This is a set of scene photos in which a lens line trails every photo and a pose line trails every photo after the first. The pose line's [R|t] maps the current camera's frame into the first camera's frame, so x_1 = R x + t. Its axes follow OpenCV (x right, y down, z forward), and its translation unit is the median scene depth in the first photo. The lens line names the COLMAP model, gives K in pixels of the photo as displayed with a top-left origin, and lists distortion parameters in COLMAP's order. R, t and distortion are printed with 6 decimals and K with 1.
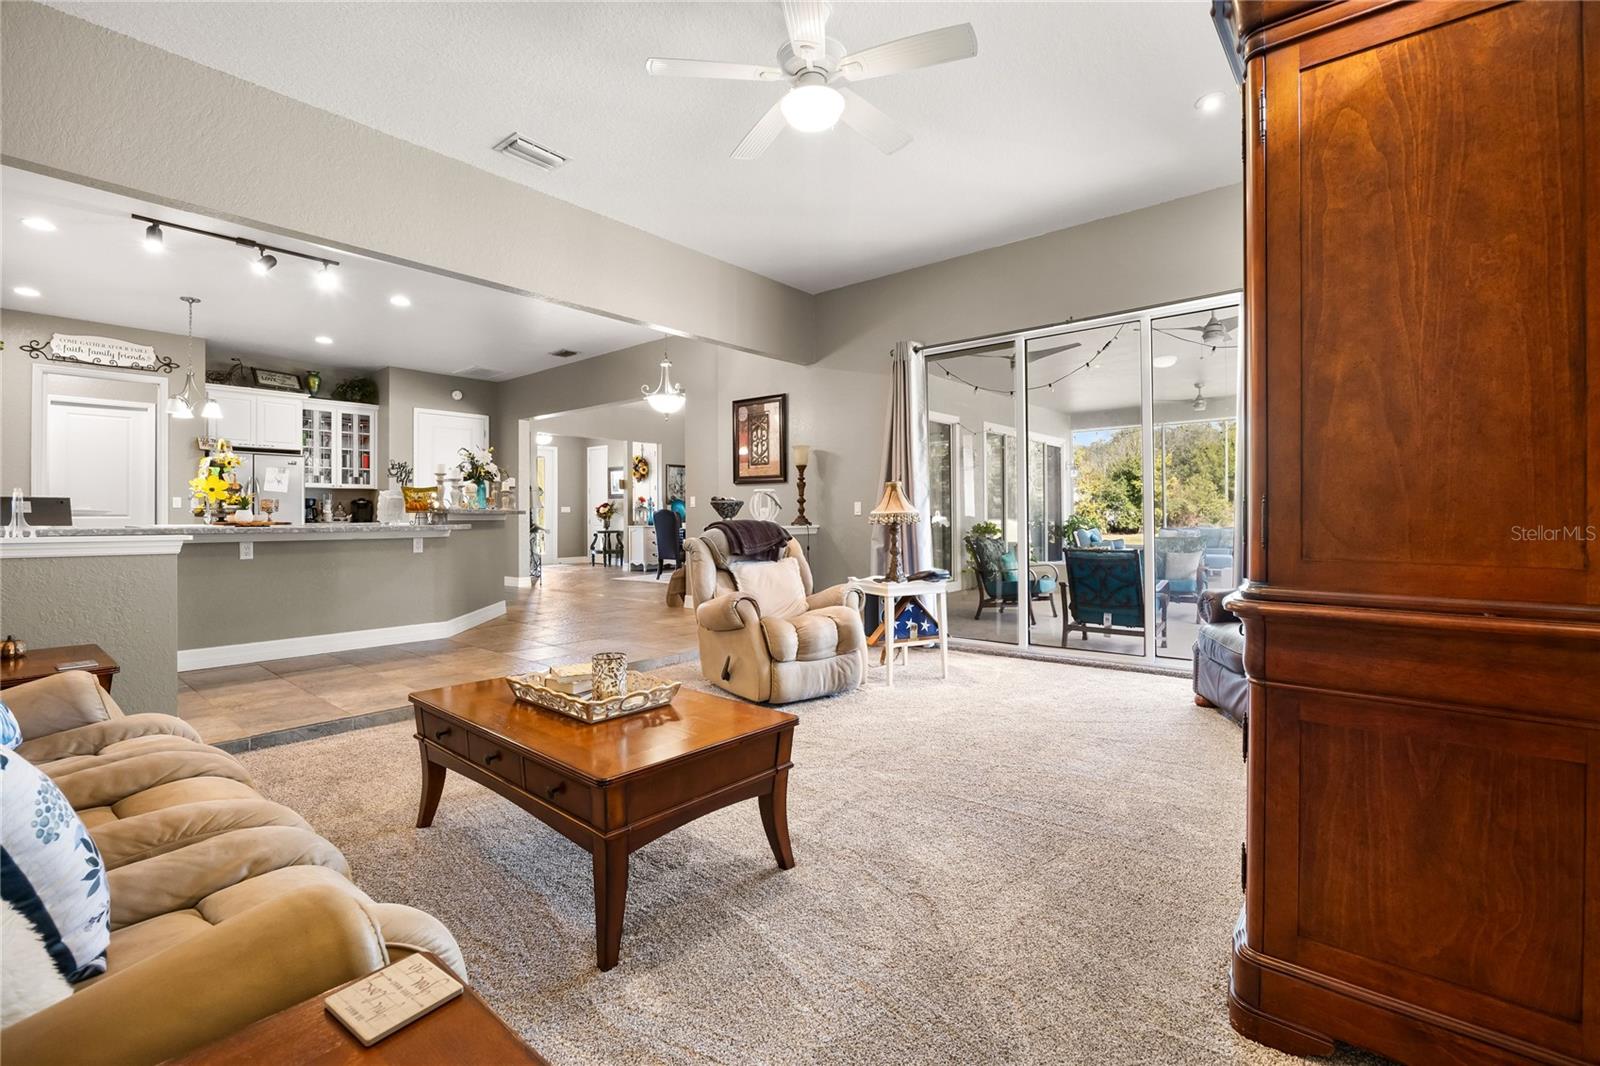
lens RADIAL K [[697.4, 0, 791.0], [0, 697.4, 517.0], [0, 0, 1]] dist [-0.022499, 0.003031]
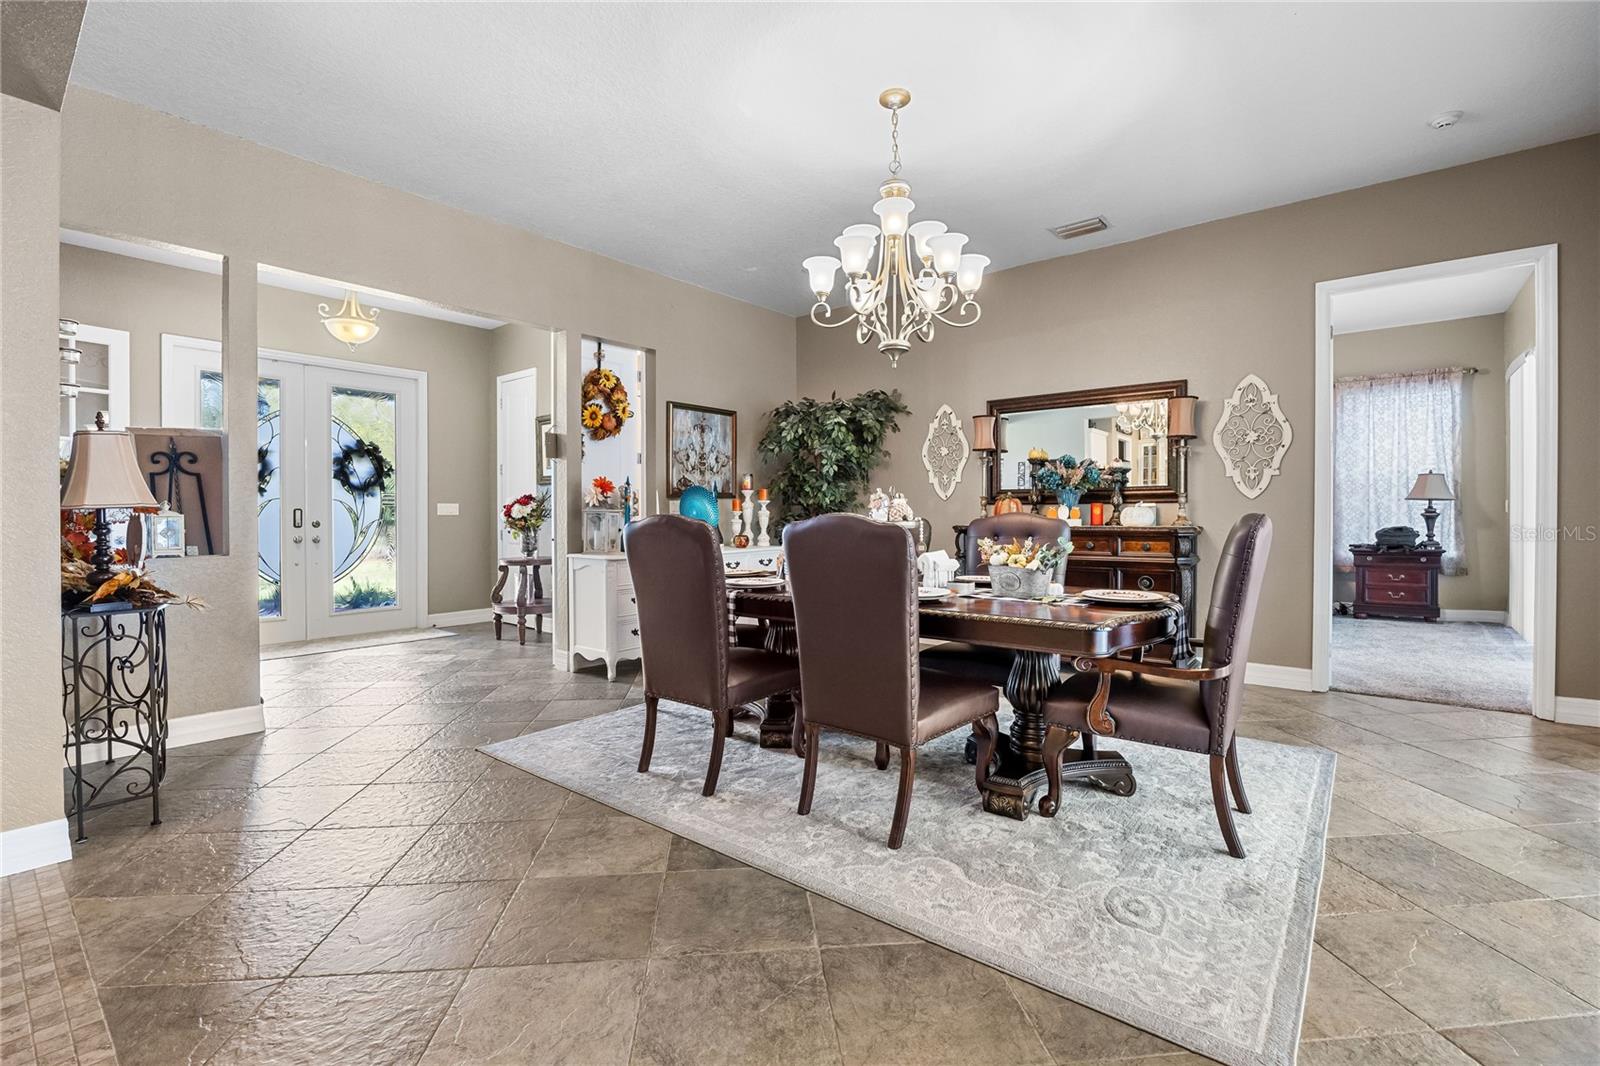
lens RADIAL K [[697.4, 0, 802.9], [0, 697.4, 529.8], [0, 0, 1]] dist [-0.022499, 0.003031]
pose [[0.999779, 0.006927, 0.019834, -0.106638], [-0.007334, 0.999762, 0.020548, -0.008840], [-0.019687, -0.020689, 0.999592, 0.584850]]
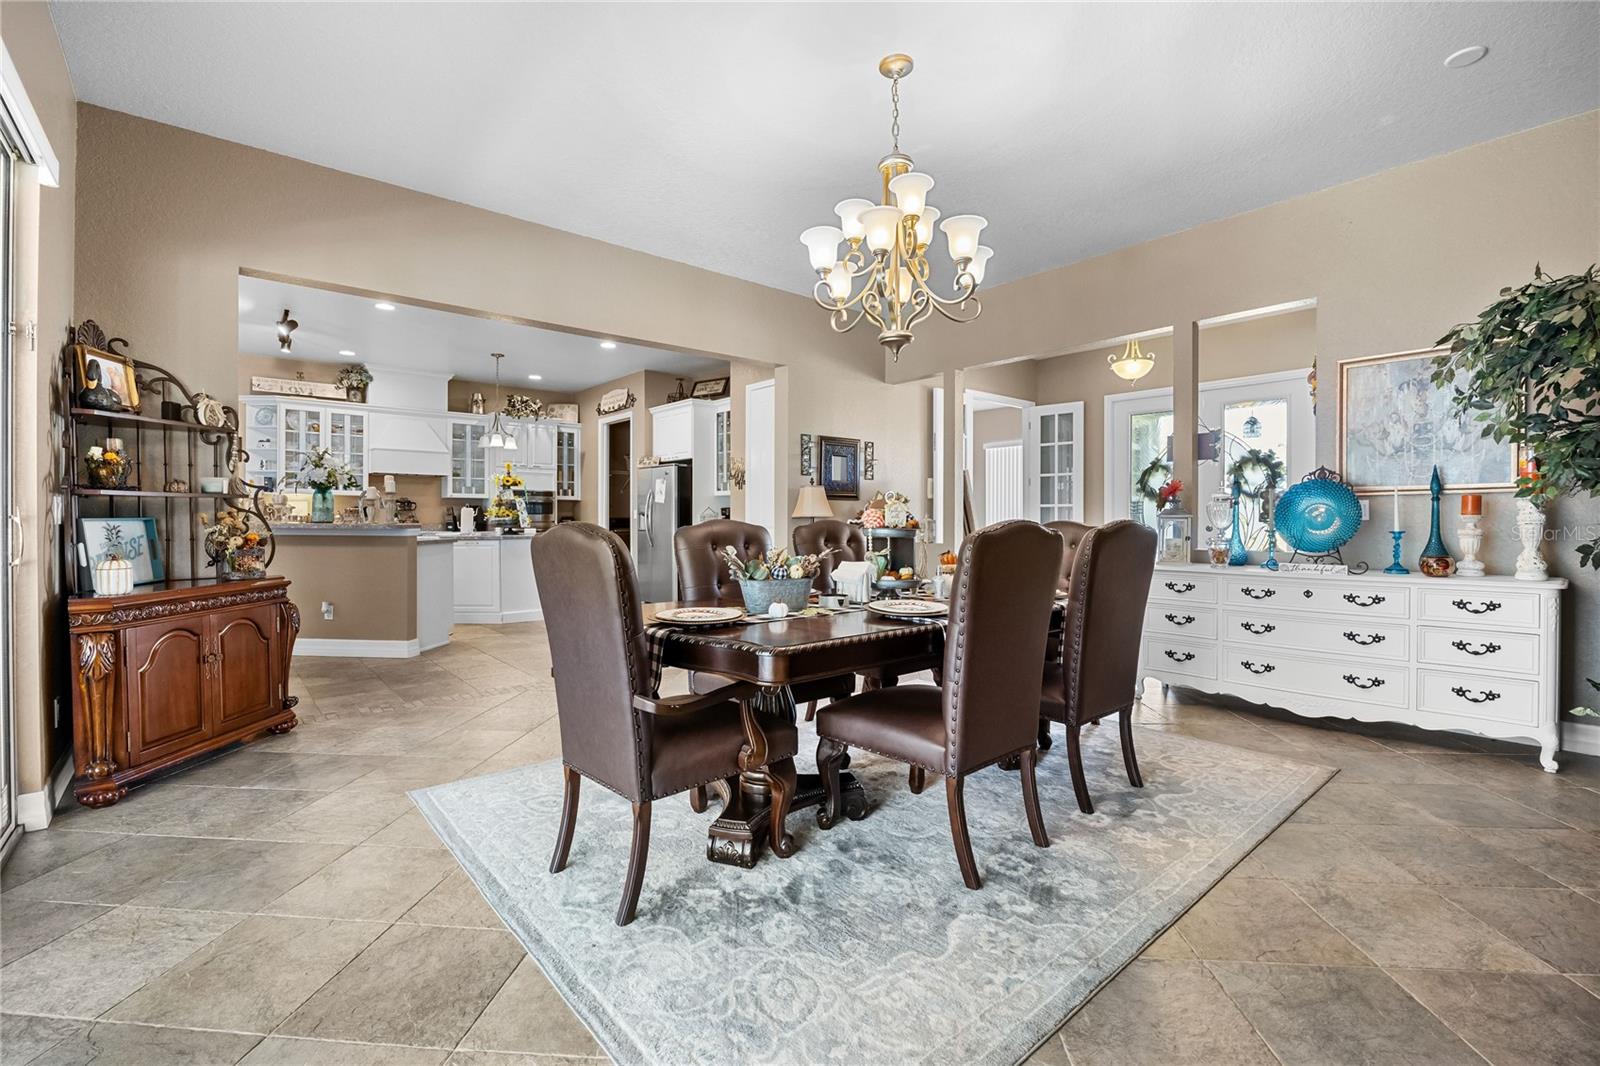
lens RADIAL K [[697.4, 0, 803.6], [0, 697.4, 521.0], [0, 0, 1]] dist [-0.022499, 0.003031]
pose [[-0.160263, 0.010184, -0.987022, 0.154584], [-0.000923, 0.999945, 0.010468, -0.011509], [0.987074, 0.002588, -0.160245, 0.831834]]
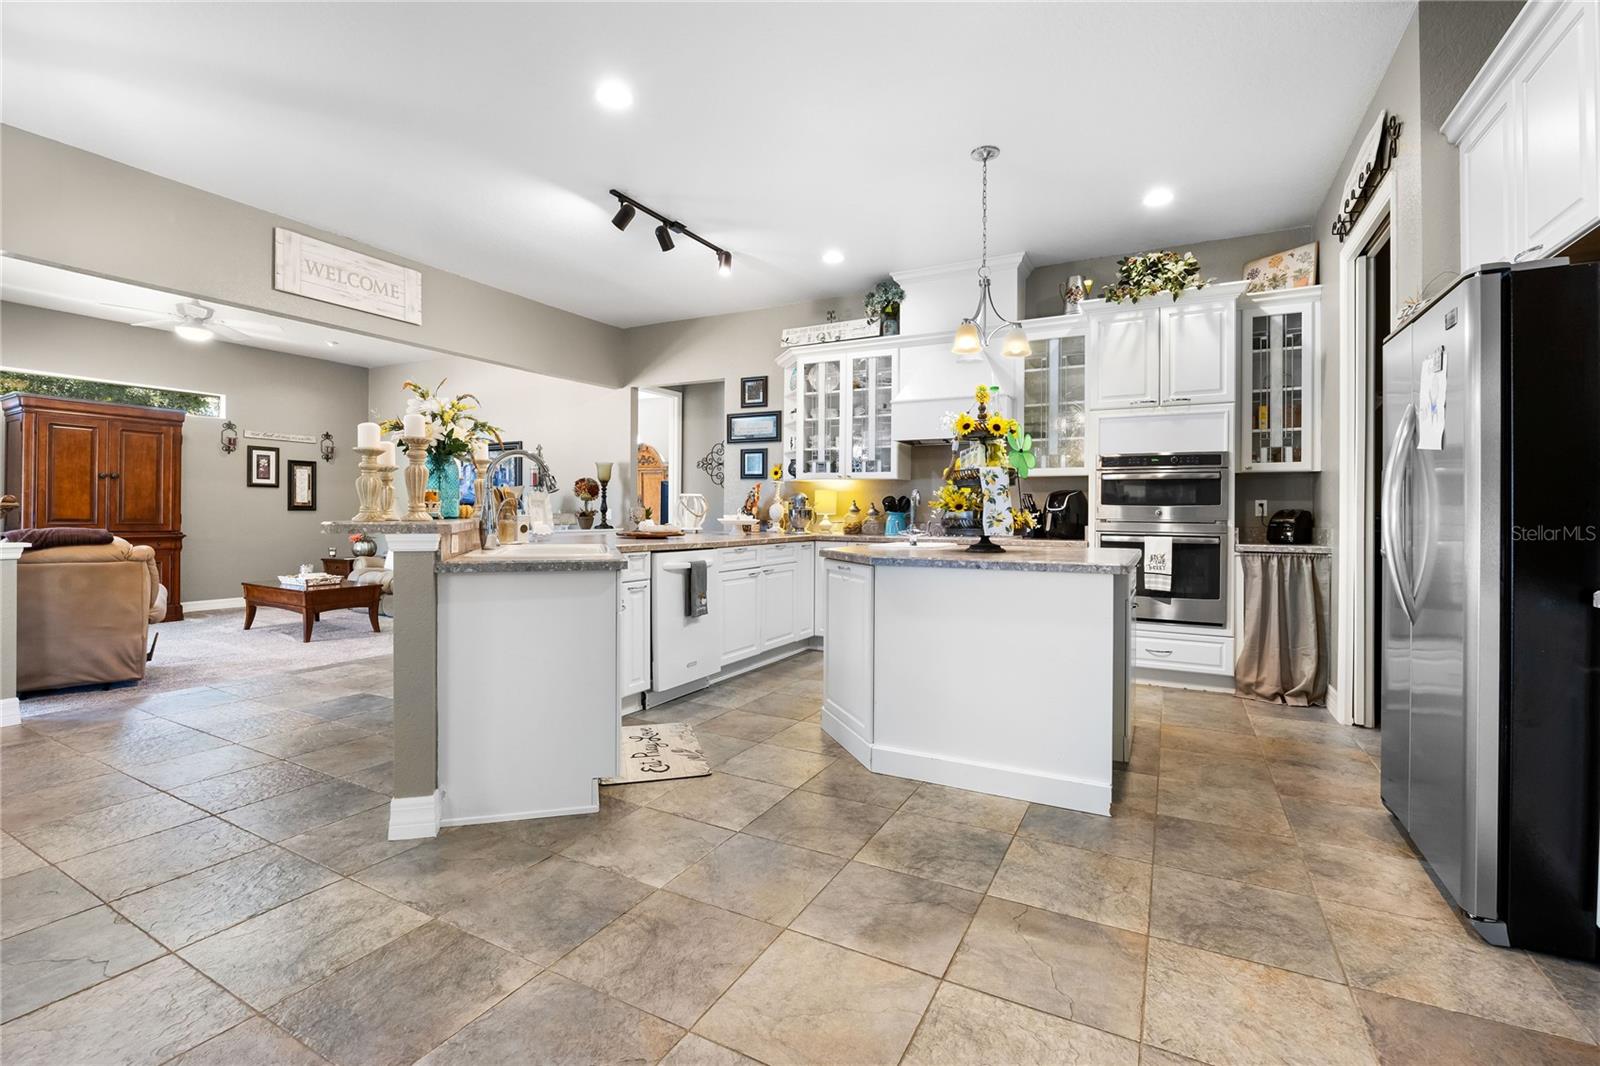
lens RADIAL K [[697.4, 0, 791.1], [0, 697.4, 514.2], [0, 0, 1]] dist [-0.022499, 0.003031]
pose [[-0.978569, 0.002597, -0.205903, -0.281006], [0.002111, 0.999994, 0.002581, -0.007543], [0.205908, 0.002091, -0.978569, 0.719569]]
